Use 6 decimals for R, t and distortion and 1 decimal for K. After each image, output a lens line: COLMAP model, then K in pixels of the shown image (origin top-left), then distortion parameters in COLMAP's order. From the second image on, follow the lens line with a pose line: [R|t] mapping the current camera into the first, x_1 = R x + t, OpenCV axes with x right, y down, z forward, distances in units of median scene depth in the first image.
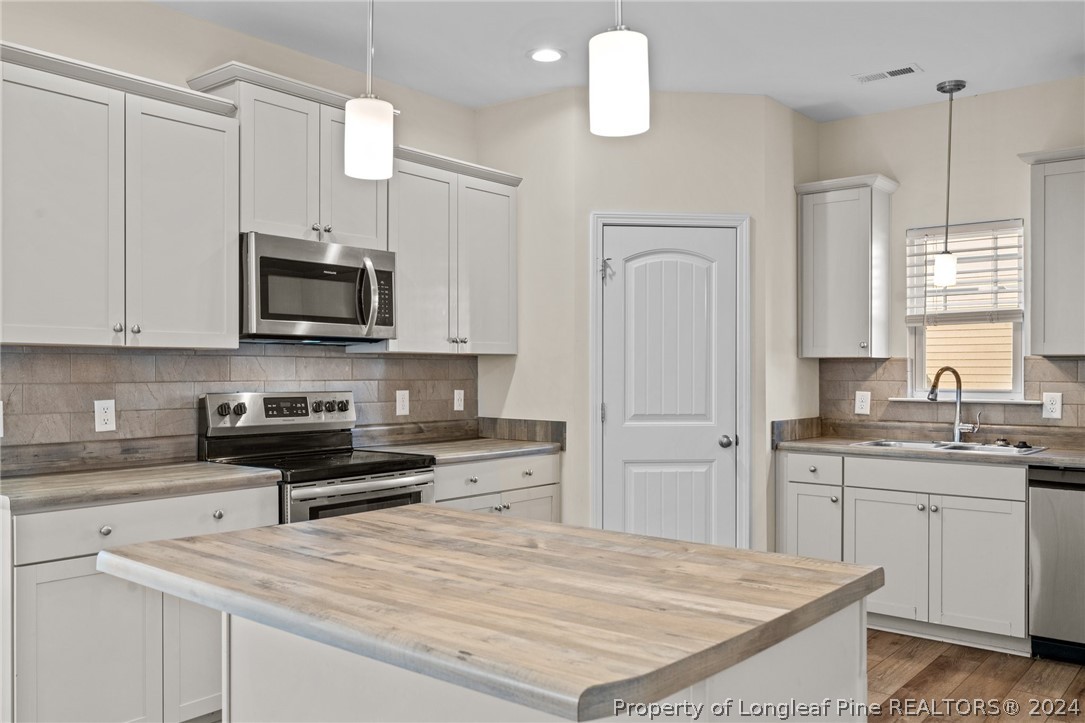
lens RADIAL K [[878.3, 0, 544.2], [0, 878.3, 375.4], [0, 0, 1]] dist [0.004964, 0.002087]
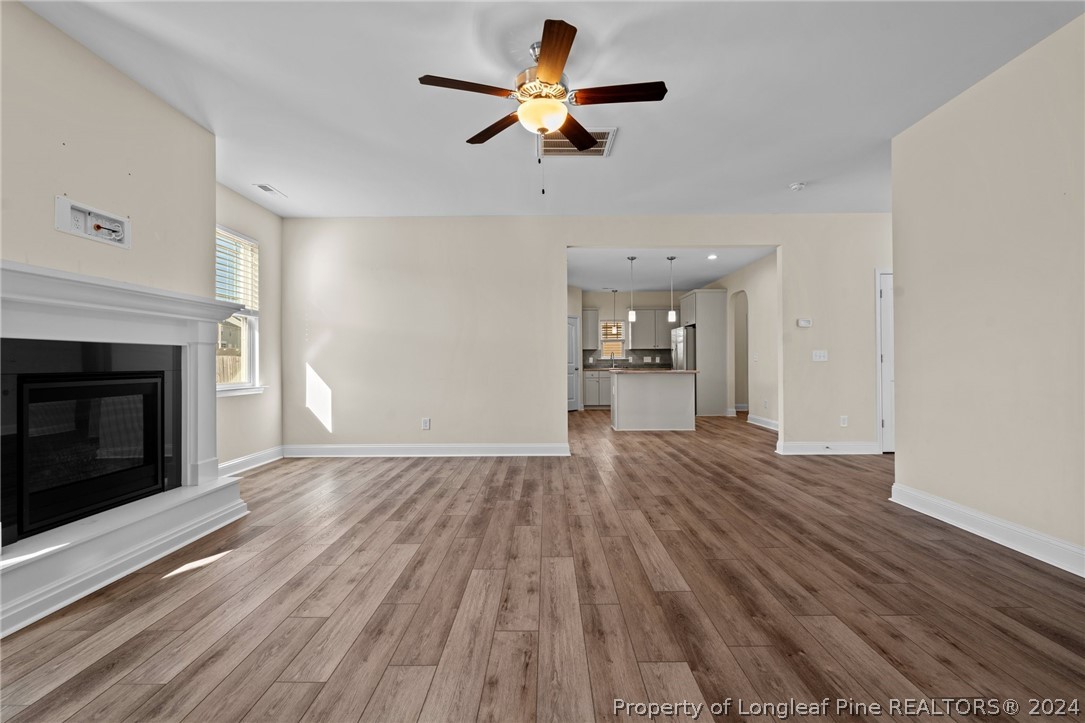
lens RADIAL K [[472.1, 0, 539.6], [0, 472.1, 357.8], [0, 0, 1]] dist [-0.008401, 0.000434]
pose [[0.779209, 0.001880, 0.626761, -1.342705], [0.007993, 0.999884, -0.012936, 0.050136], [-0.626713, 0.015089, 0.779104, -0.655641]]
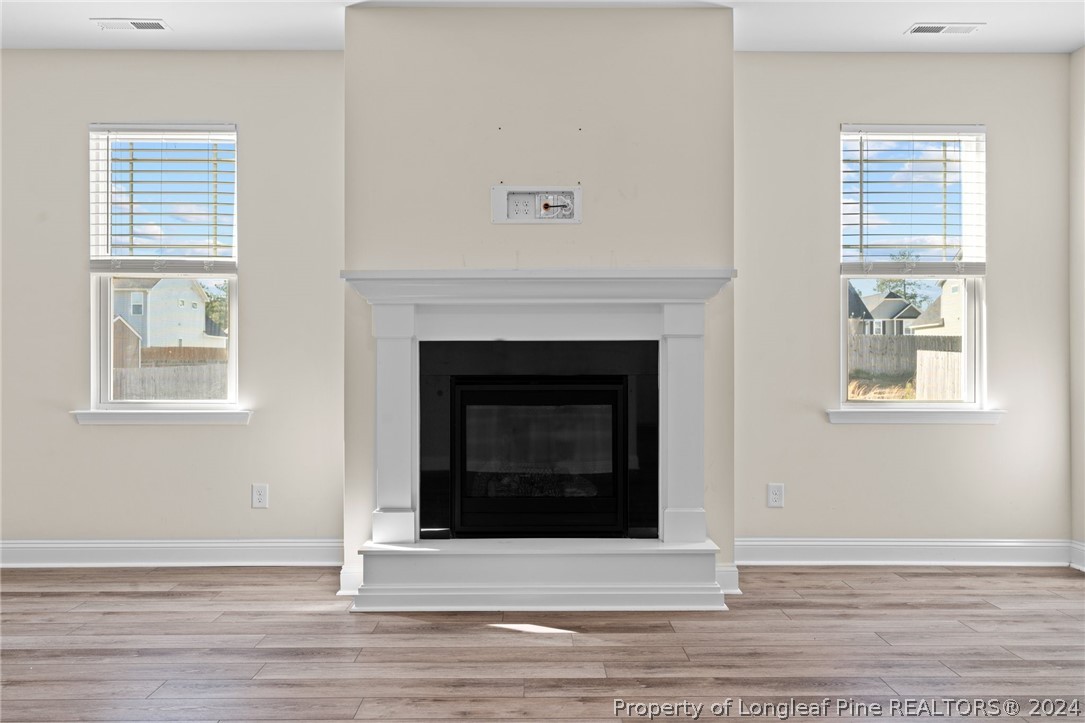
lens RADIAL K [[907.1, 0, 542.5], [0, 907.1, 361.5], [0, 0, 1]] dist [0.003460, 0.007239]
pose [[0.648745, -0.002518, -0.761001, -0.699992], [-0.002880, 0.999979, -0.005764, 0.047065], [0.761000, 0.005931, 0.648725, -0.496781]]
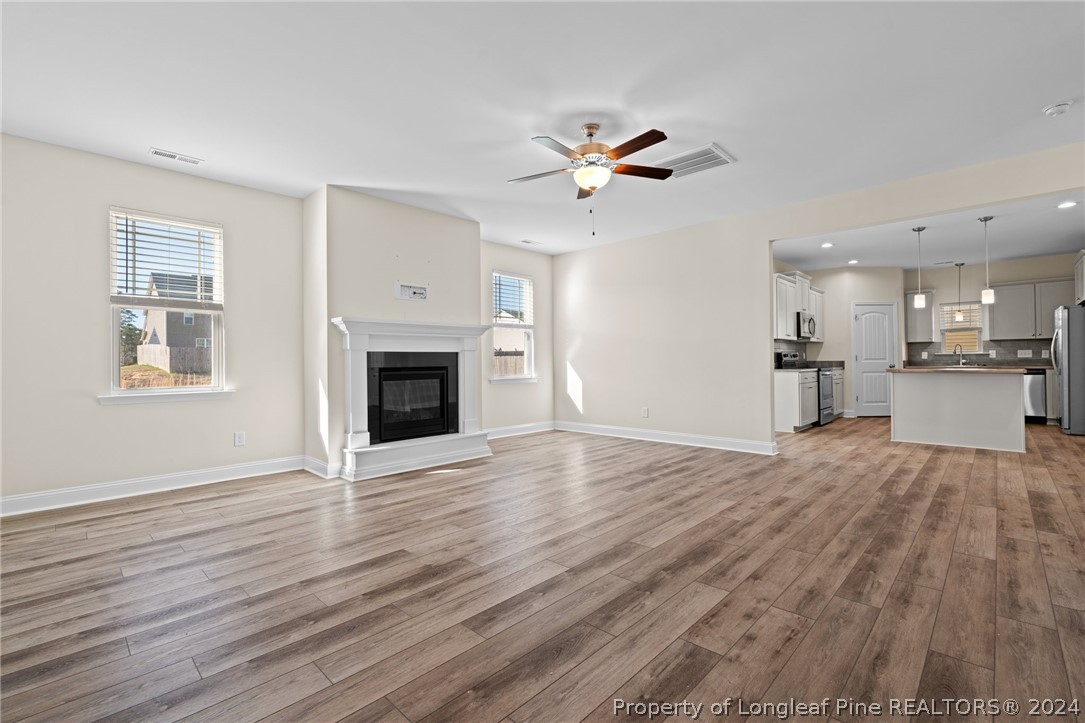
lens RADIAL K [[472.1, 0, 539.6], [0, 472.1, 357.8], [0, 0, 1]] dist [-0.008401, 0.000434]
pose [[0.996736, -0.010735, -0.080008, -1.025697], [0.009790, 0.999878, -0.012186, 0.050546], [0.080129, 0.011363, 0.996720, -0.964535]]
